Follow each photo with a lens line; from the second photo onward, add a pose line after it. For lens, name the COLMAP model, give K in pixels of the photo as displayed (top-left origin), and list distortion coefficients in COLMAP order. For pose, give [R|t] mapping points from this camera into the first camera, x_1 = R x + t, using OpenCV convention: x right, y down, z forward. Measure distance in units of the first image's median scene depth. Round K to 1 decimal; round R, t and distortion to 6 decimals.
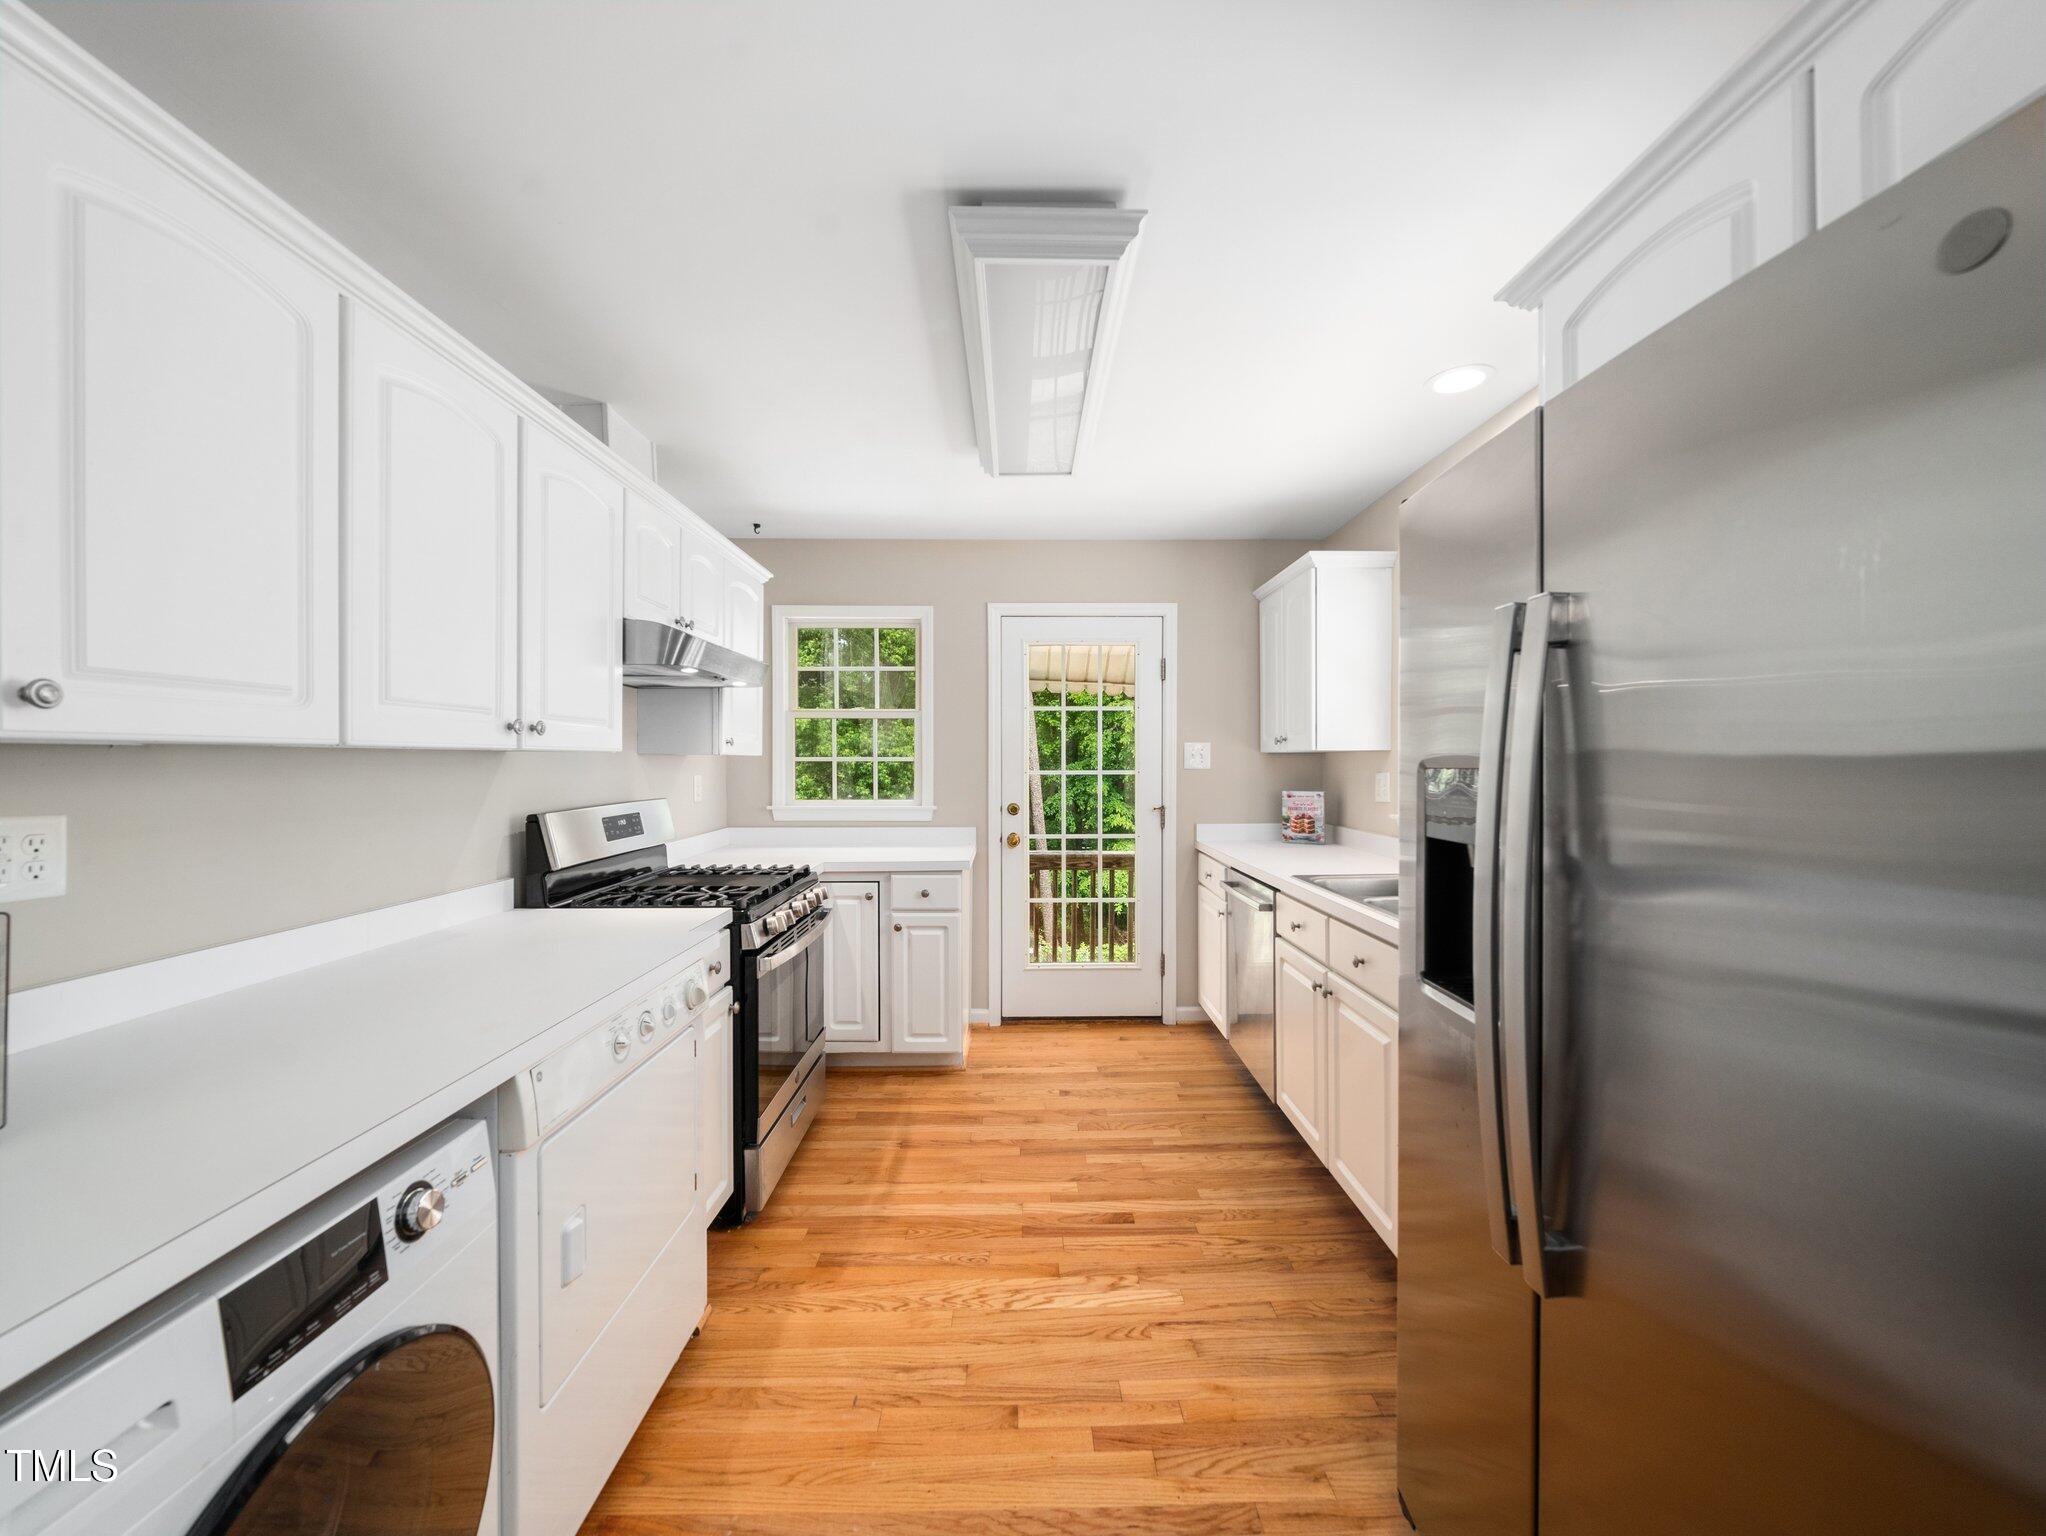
lens RADIAL K [[781.3, 0, 1023.0], [0, 781.3, 768.0], [0, 0, 1]] dist [-0.000697, -0.003029]
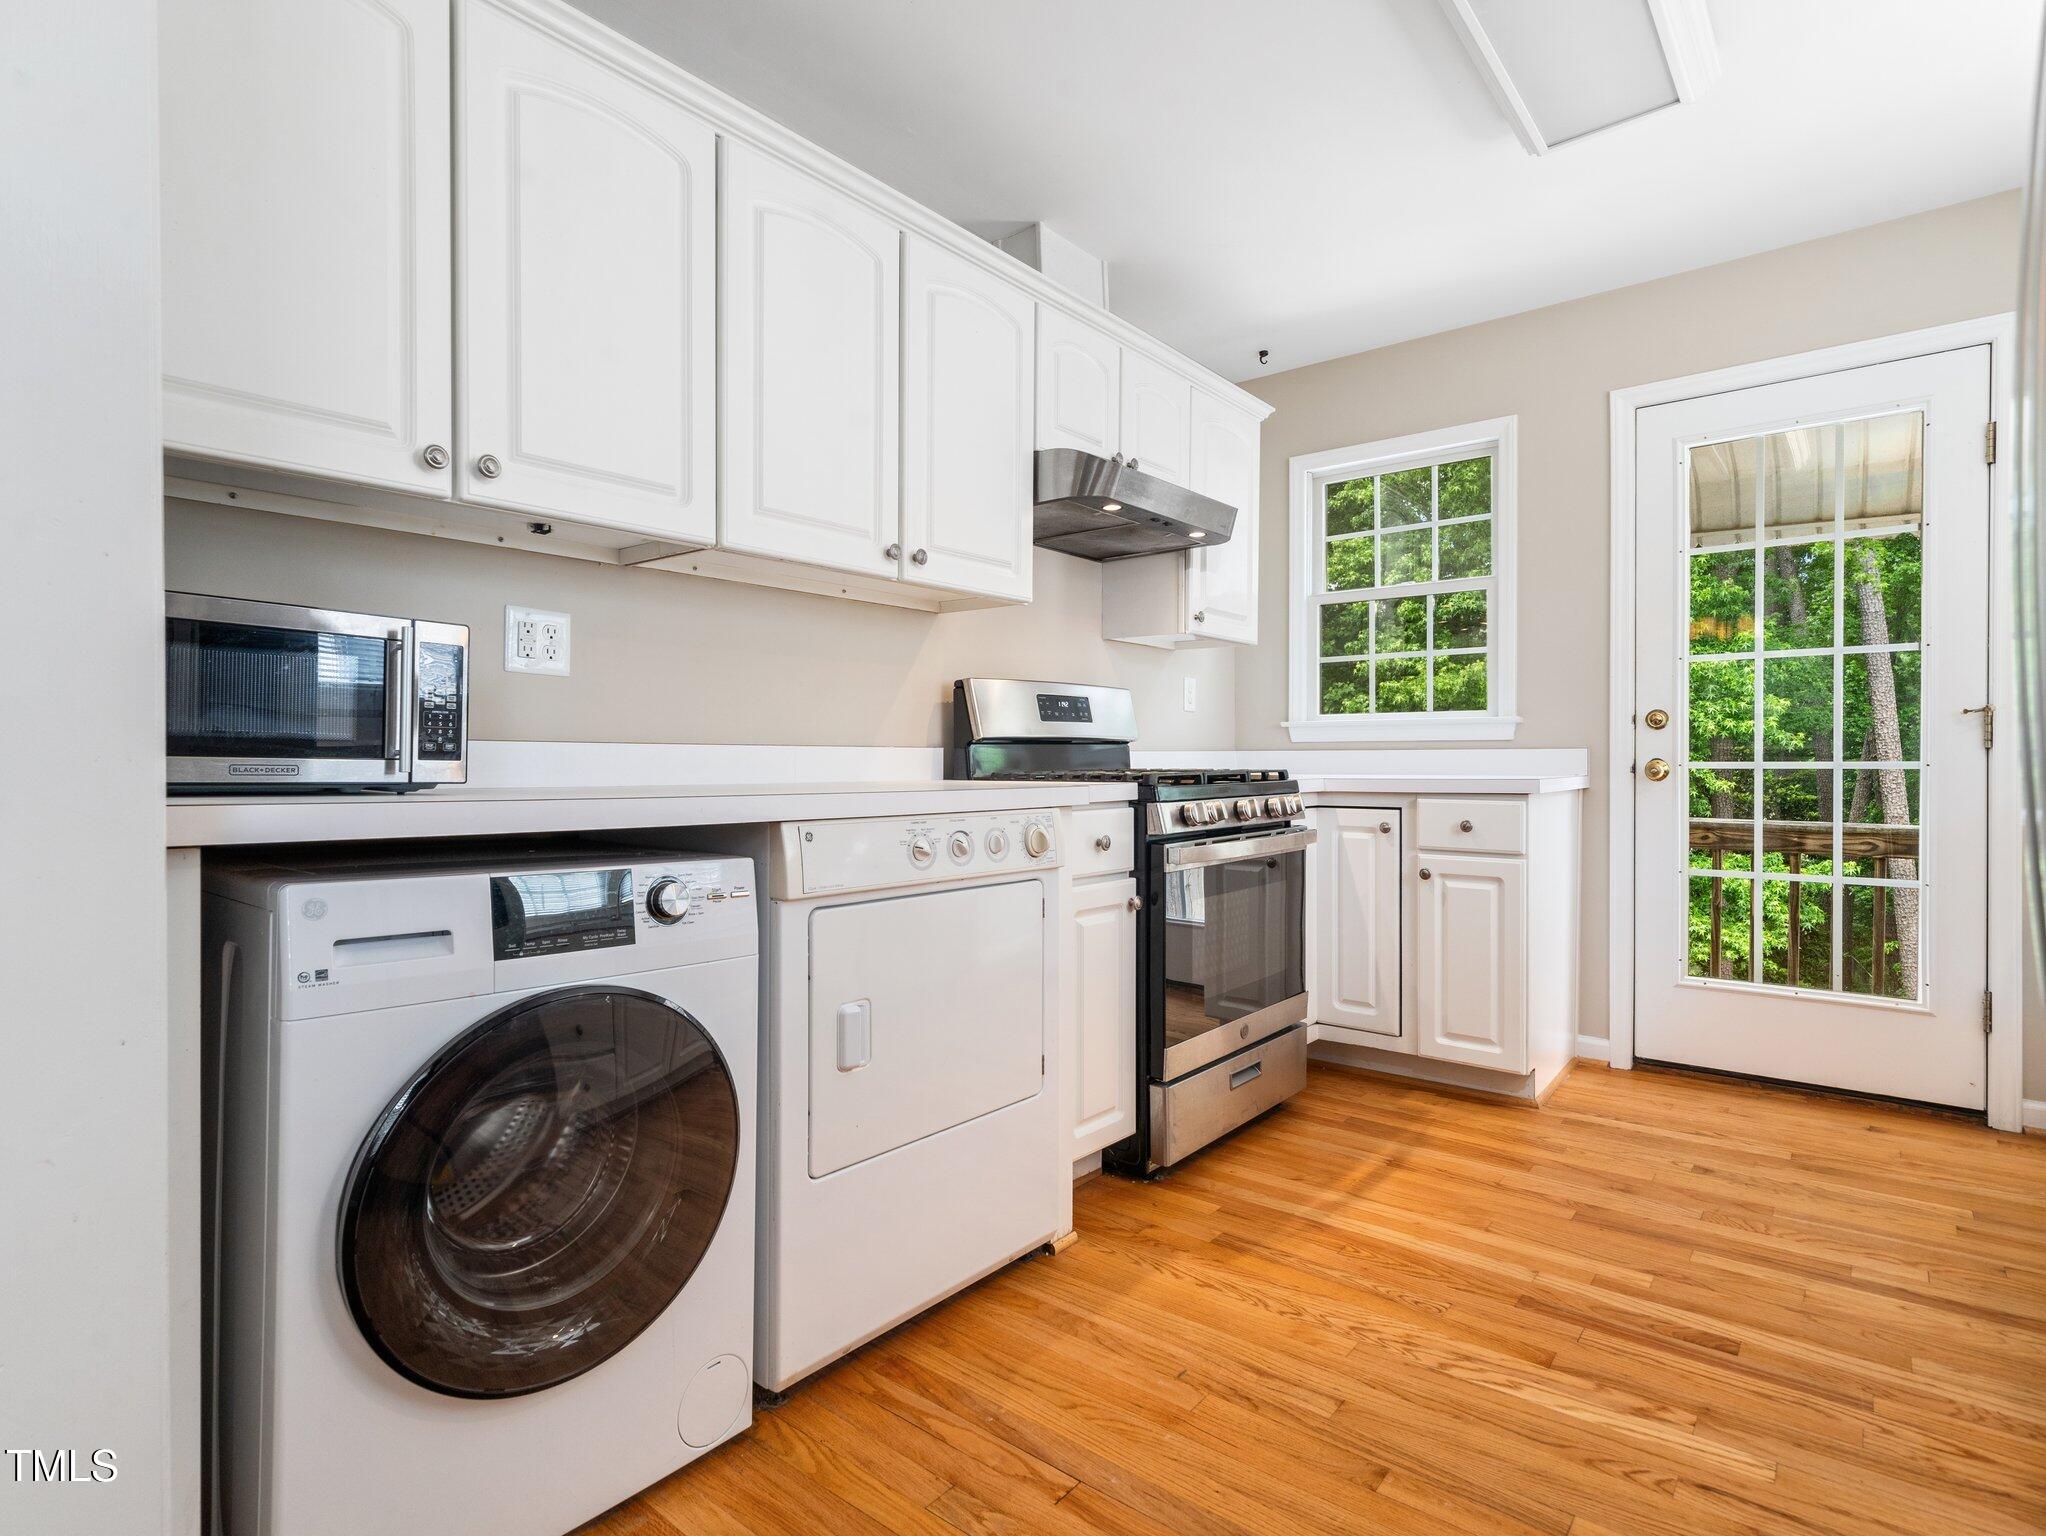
lens RADIAL K [[1056.4, 0, 1014.9], [0, 1056.4, 764.5], [0, 0, 1]] dist [0.001316, -0.000370]
pose [[0.764939, 0.004459, -0.644087, 0.171747], [-0.007629, 0.999969, -0.002138, 0.117757], [0.644058, 0.006550, 0.764949, 0.054791]]
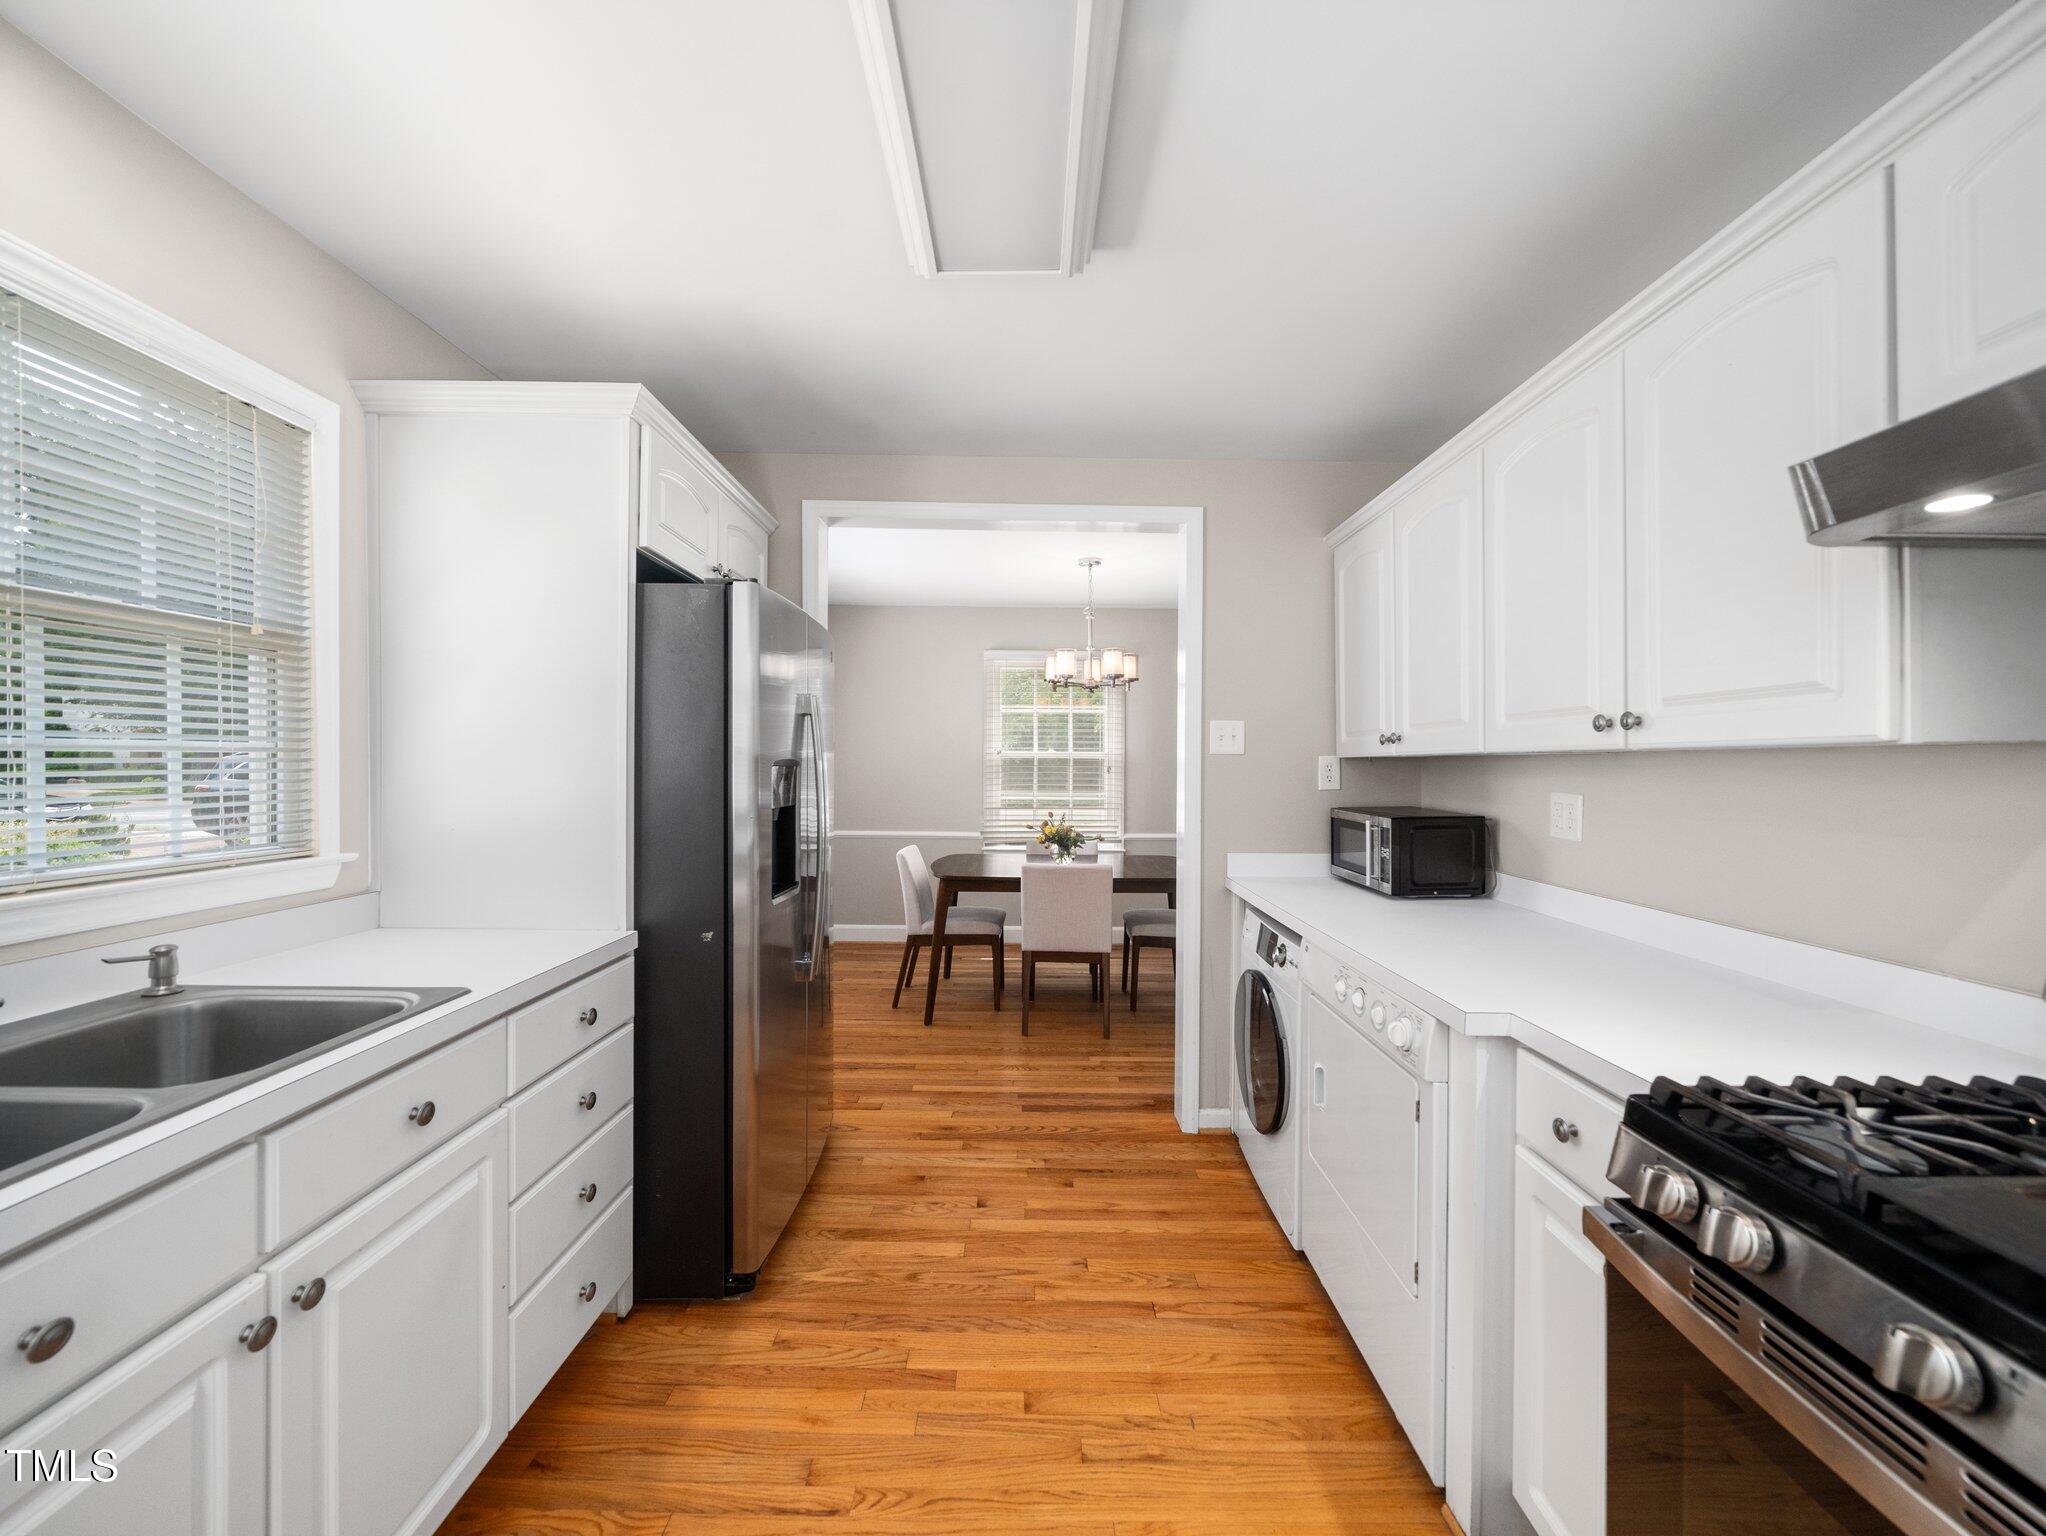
lens RADIAL K [[781.3, 0, 1023.0], [0, 781.3, 768.0], [0, 0, 1]] dist [-0.000697, -0.003029]
pose [[-0.999947, -0.002623, 0.009965, -0.006684], [-0.002507, 0.999929, 0.011610, -0.005887], [-0.009994, 0.011585, -0.999883, 1.045721]]
